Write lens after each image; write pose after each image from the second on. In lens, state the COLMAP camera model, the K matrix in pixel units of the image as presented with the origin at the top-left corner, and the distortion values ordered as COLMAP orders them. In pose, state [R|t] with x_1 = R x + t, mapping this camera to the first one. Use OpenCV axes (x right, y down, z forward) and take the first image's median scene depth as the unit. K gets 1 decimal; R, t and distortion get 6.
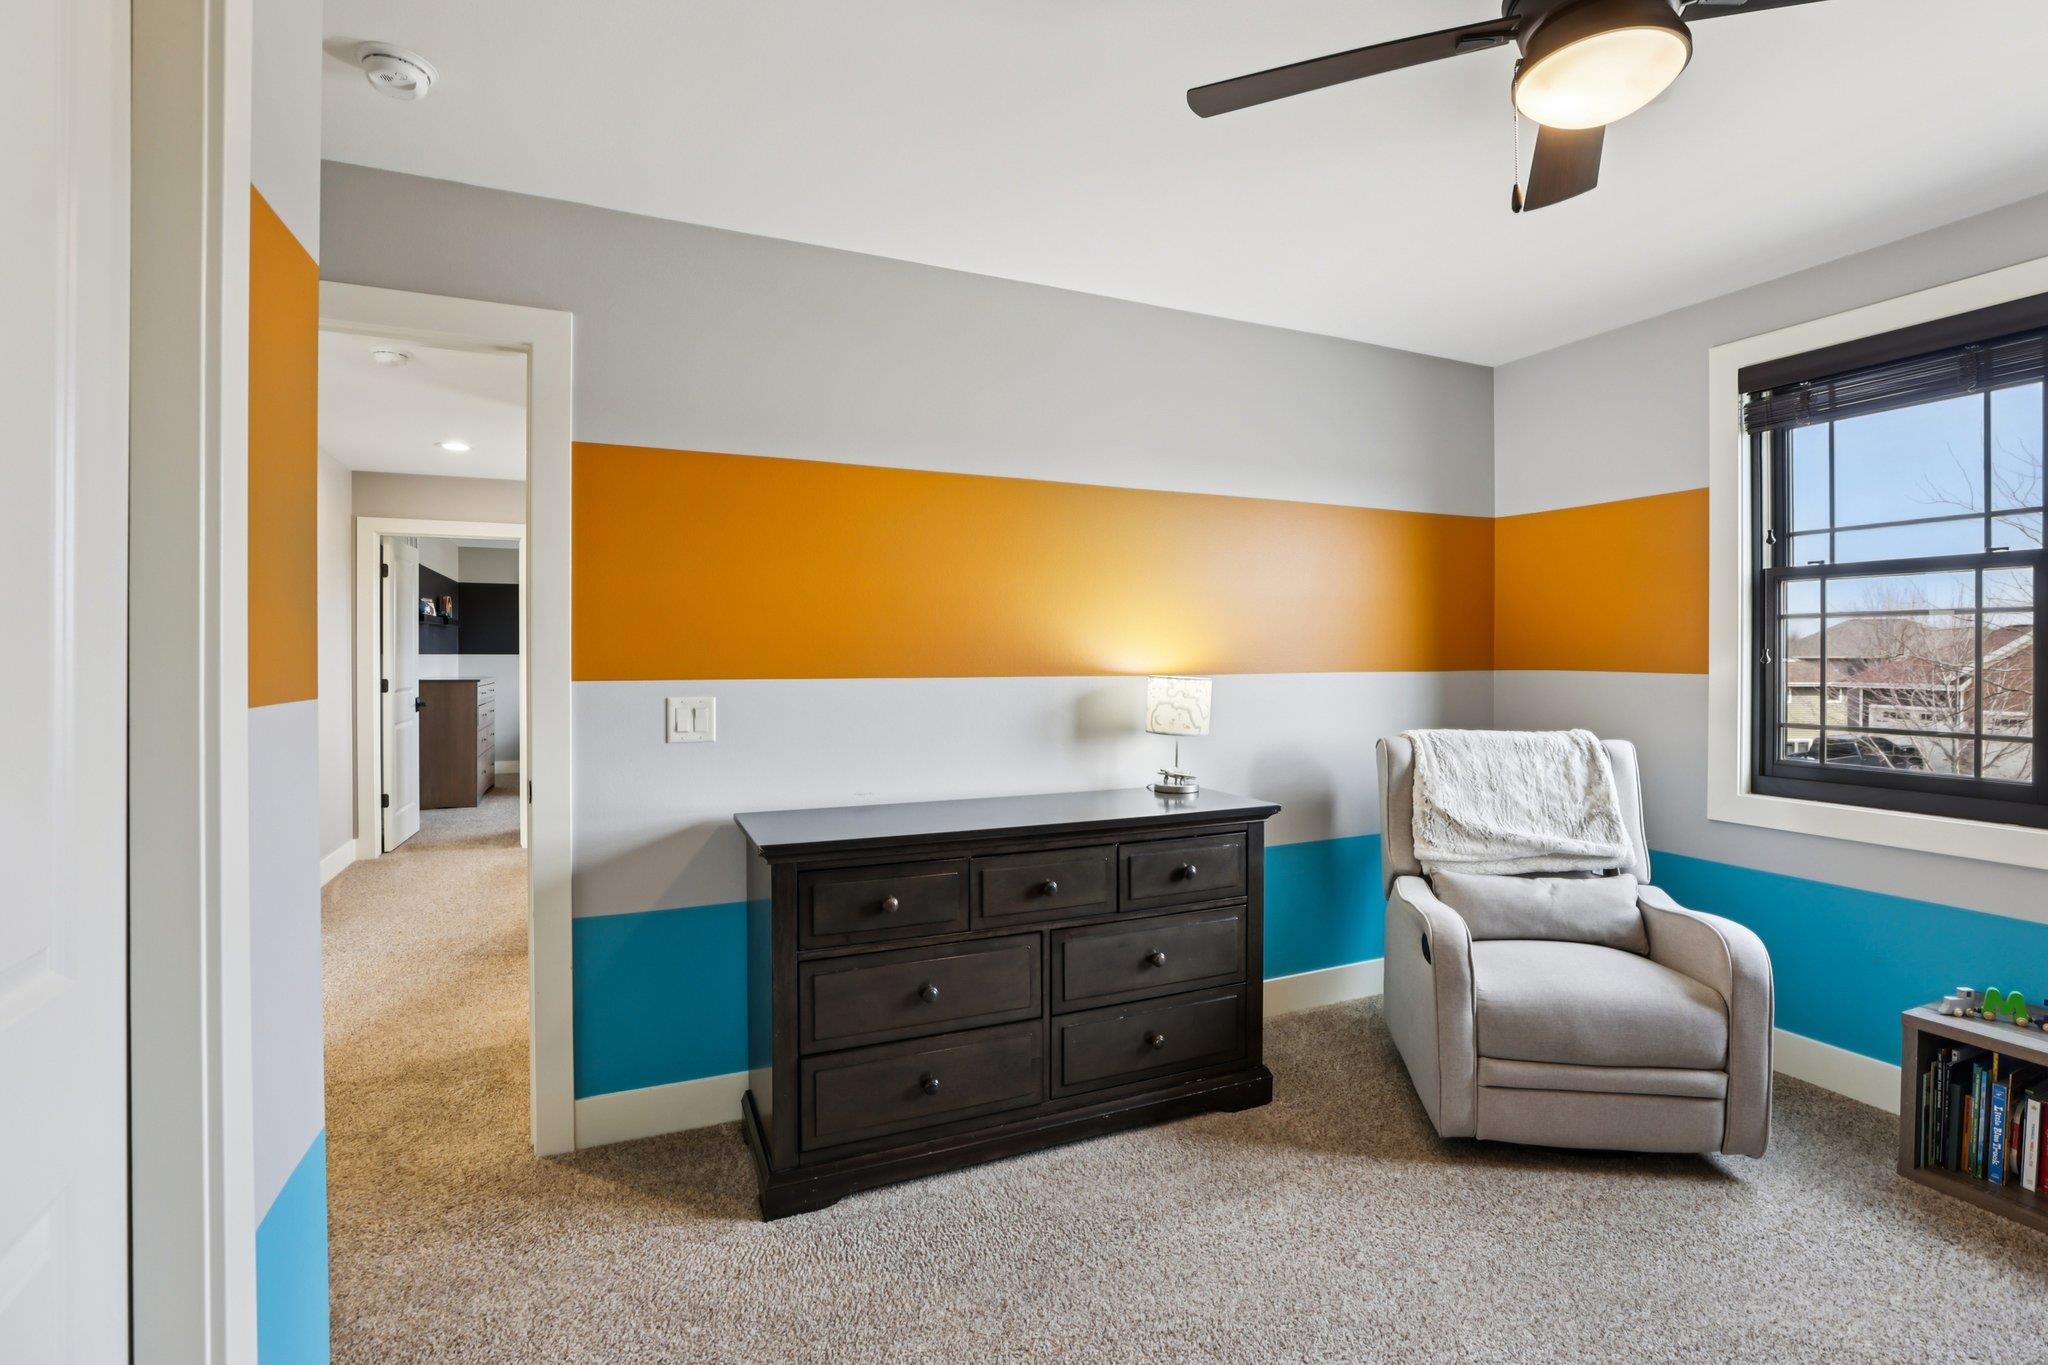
lens RADIAL K [[943.9, 0, 1028.5], [0, 943.9, 665.1], [0, 0, 1]] dist [-0.045618, 0.015032]
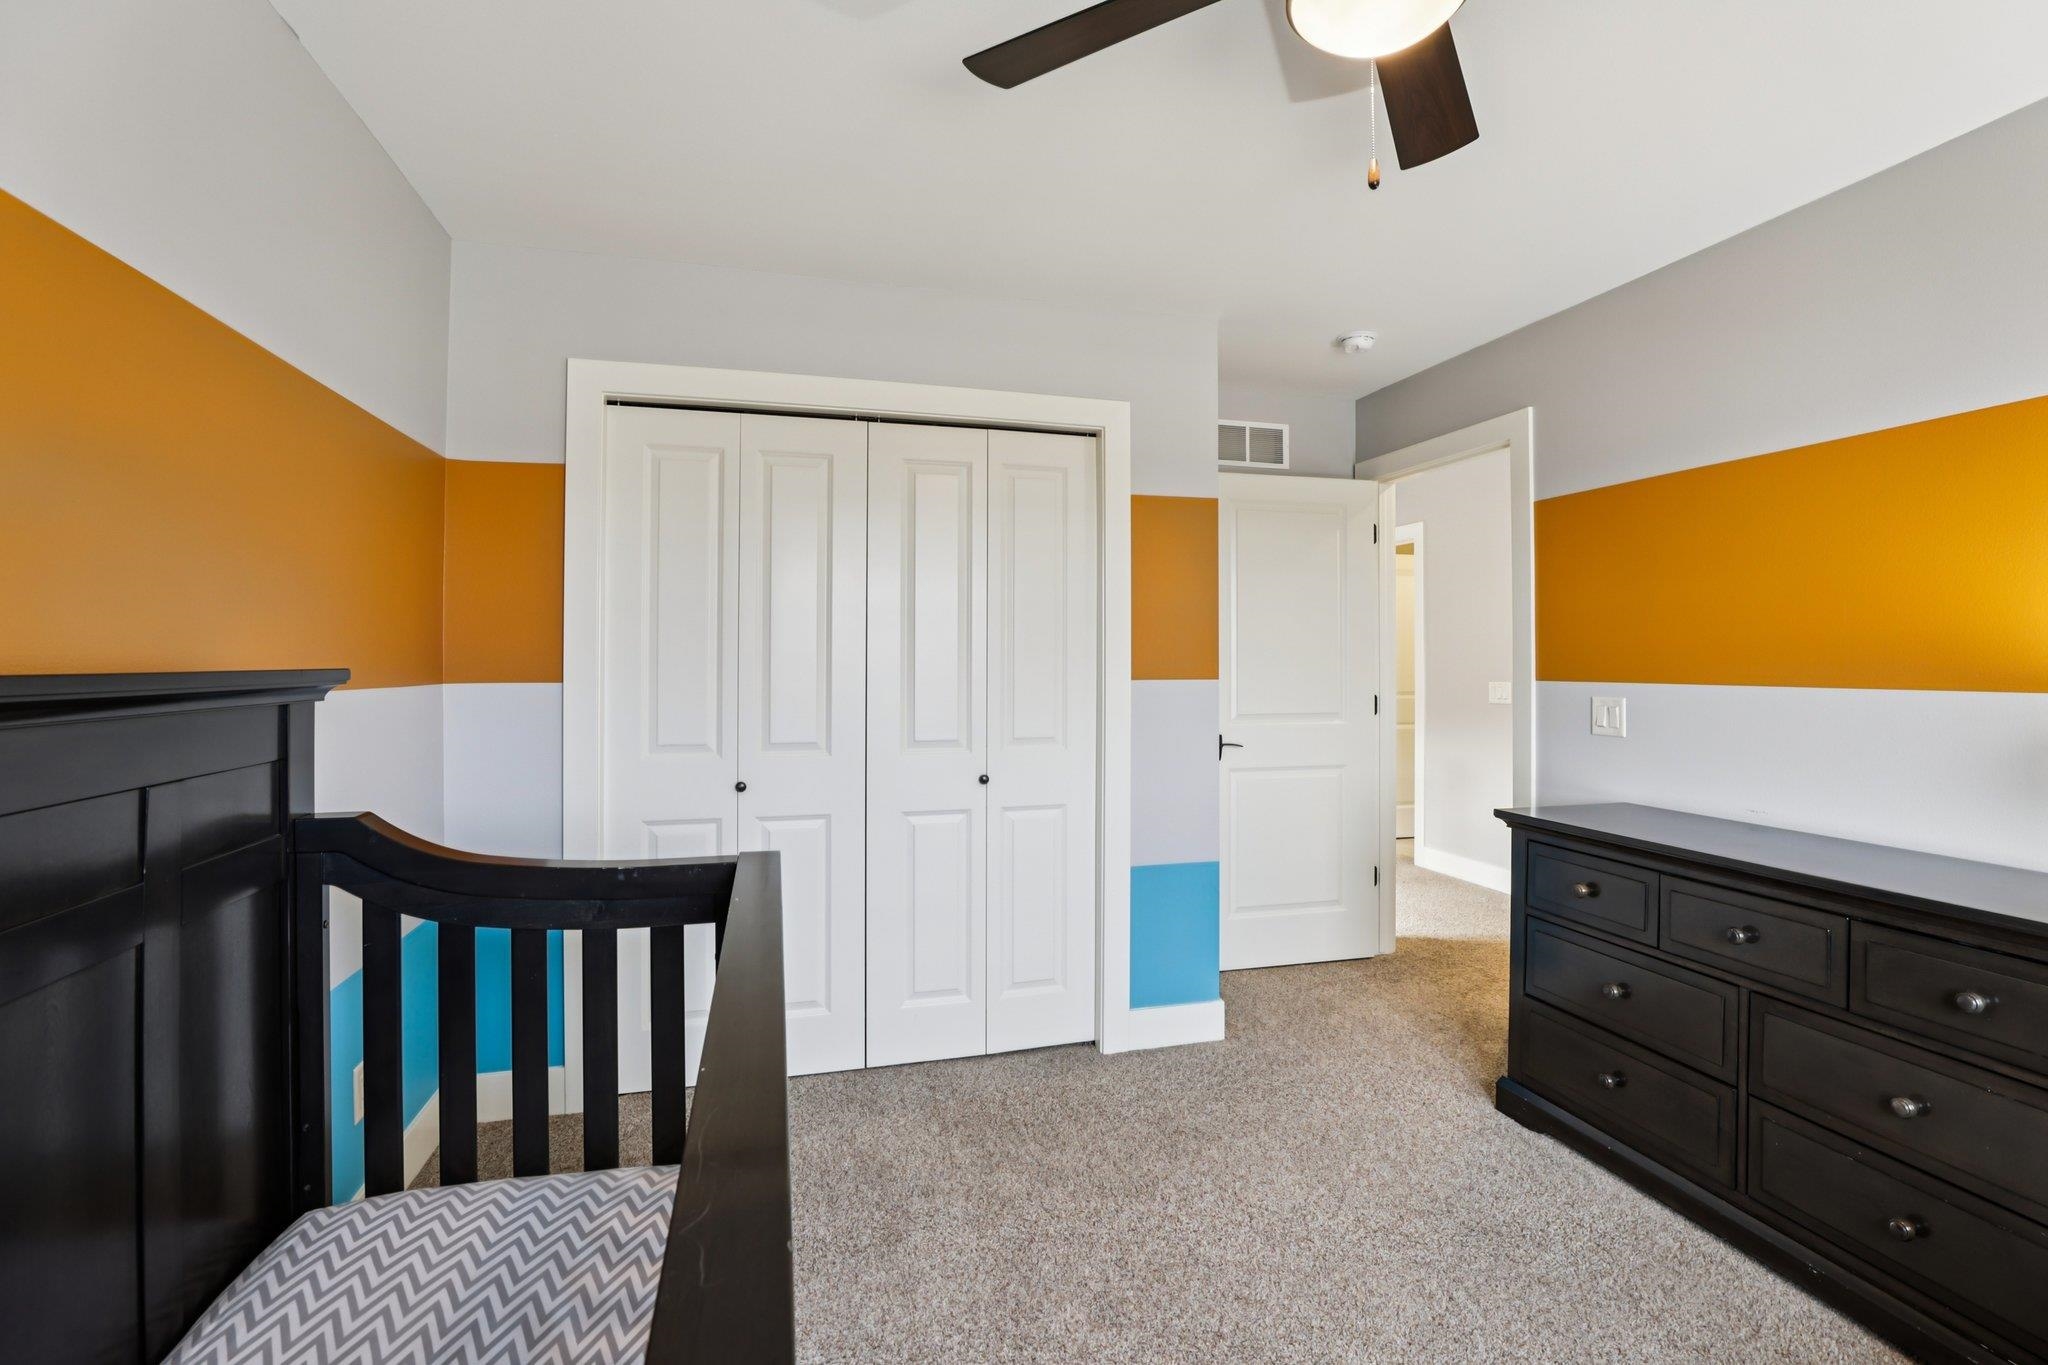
lens RADIAL K [[943.9, 0, 1028.5], [0, 943.9, 665.1], [0, 0, 1]] dist [-0.045618, 0.015032]
pose [[-0.158013, 0.004462, -0.987427, 0.920767], [-0.013583, 0.999885, 0.006691, -0.003956], [0.987344, 0.014469, -0.157935, 0.485703]]
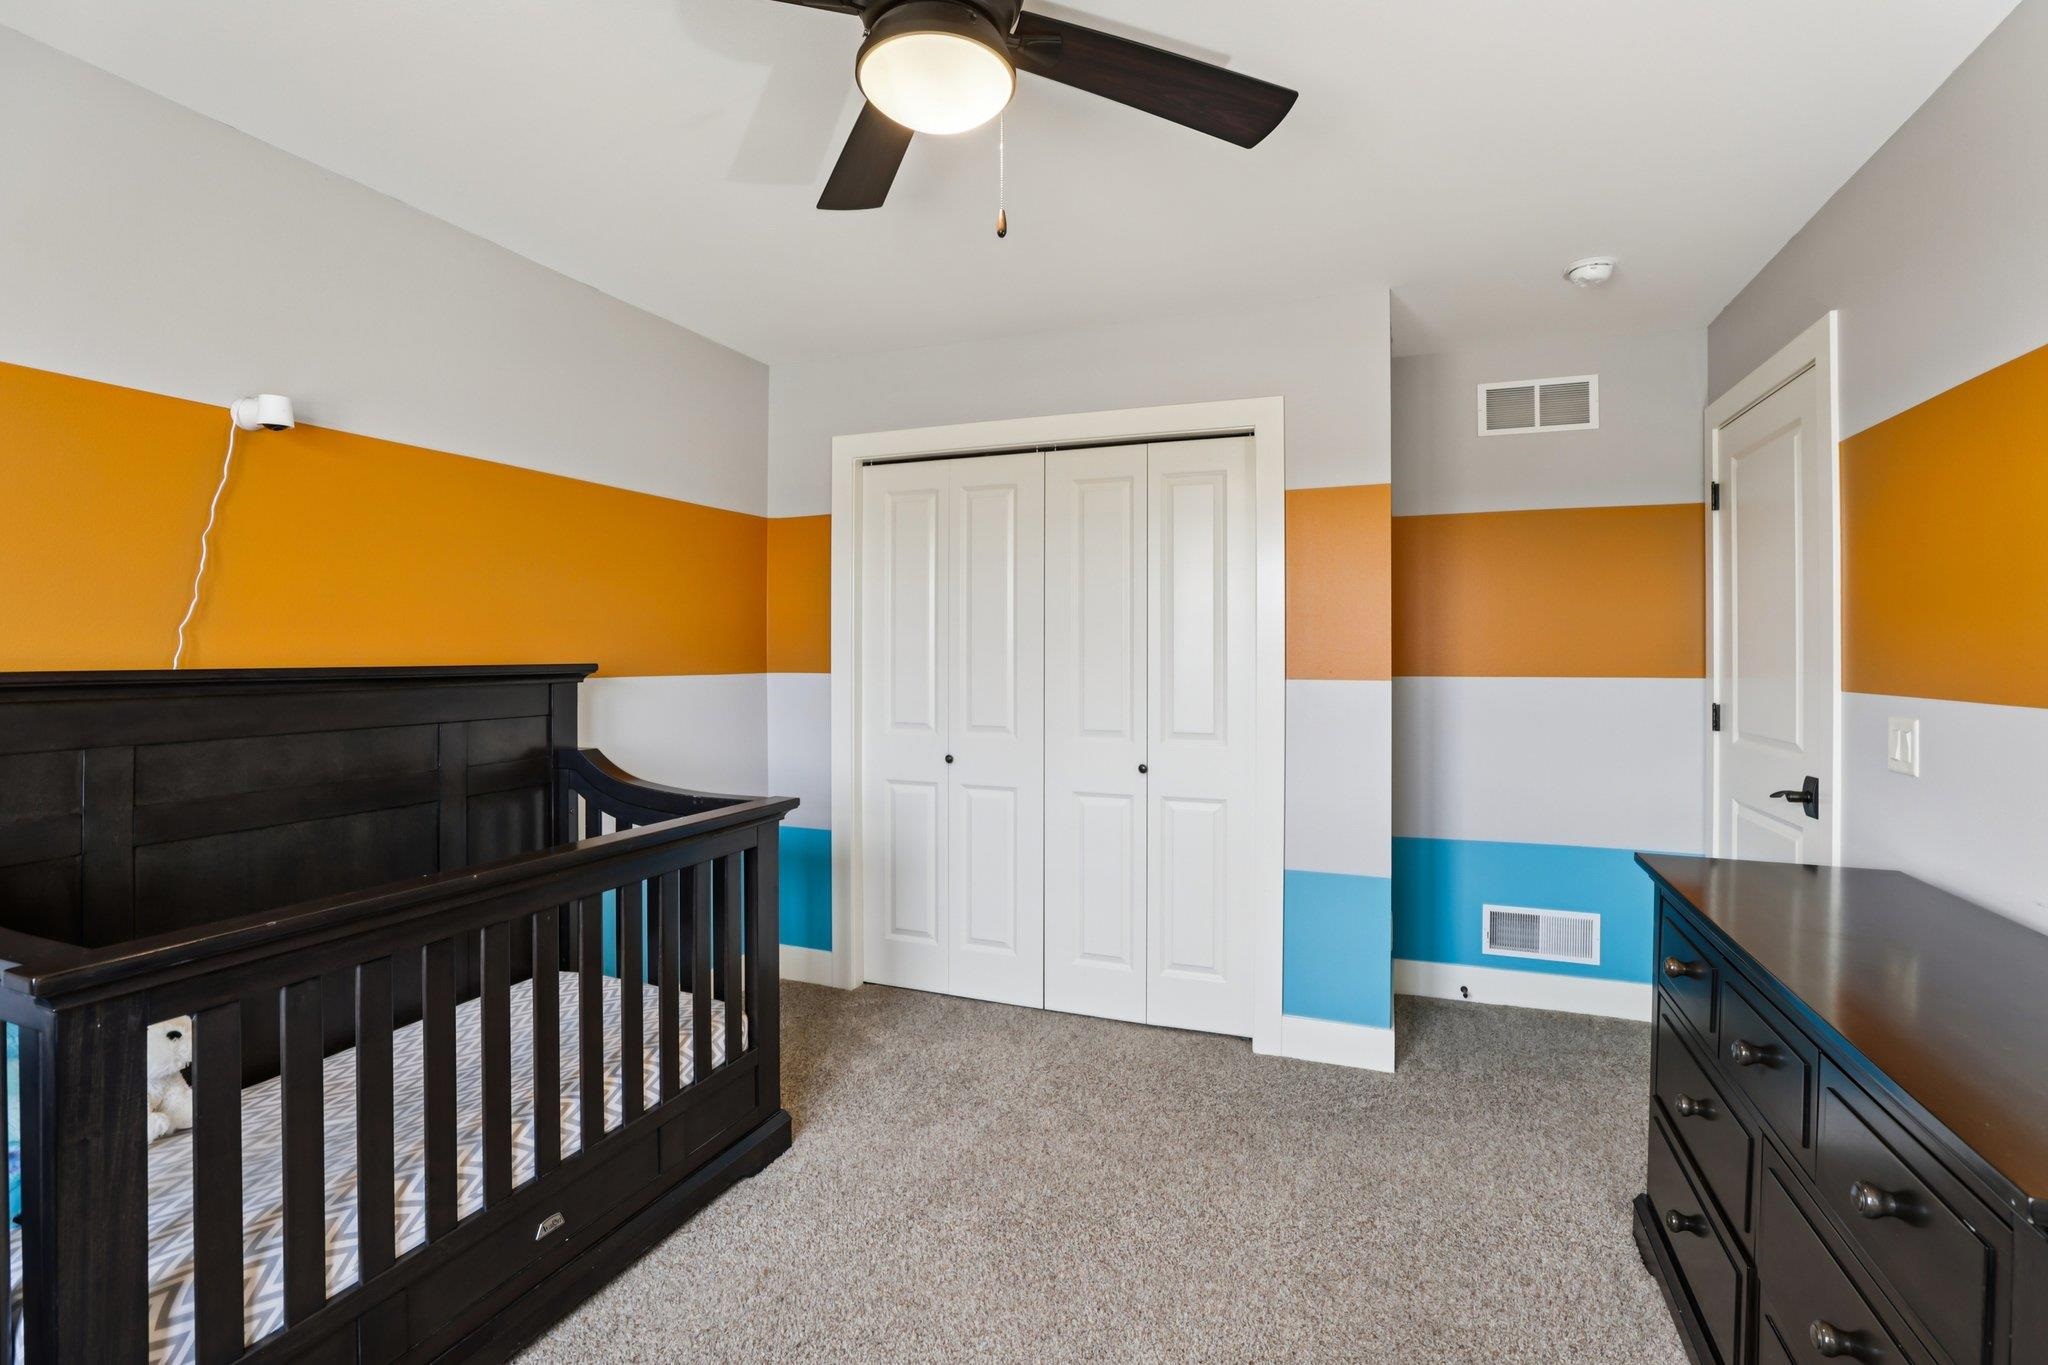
lens RADIAL K [[943.9, 0, 1028.5], [0, 943.9, 665.1], [0, 0, 1]] dist [-0.045618, 0.015032]
pose [[-0.723510, 0.008838, -0.690258, 0.747405], [-0.011543, 0.999623, 0.024898, -0.023442], [0.690218, 0.025982, -0.723135, 1.083112]]
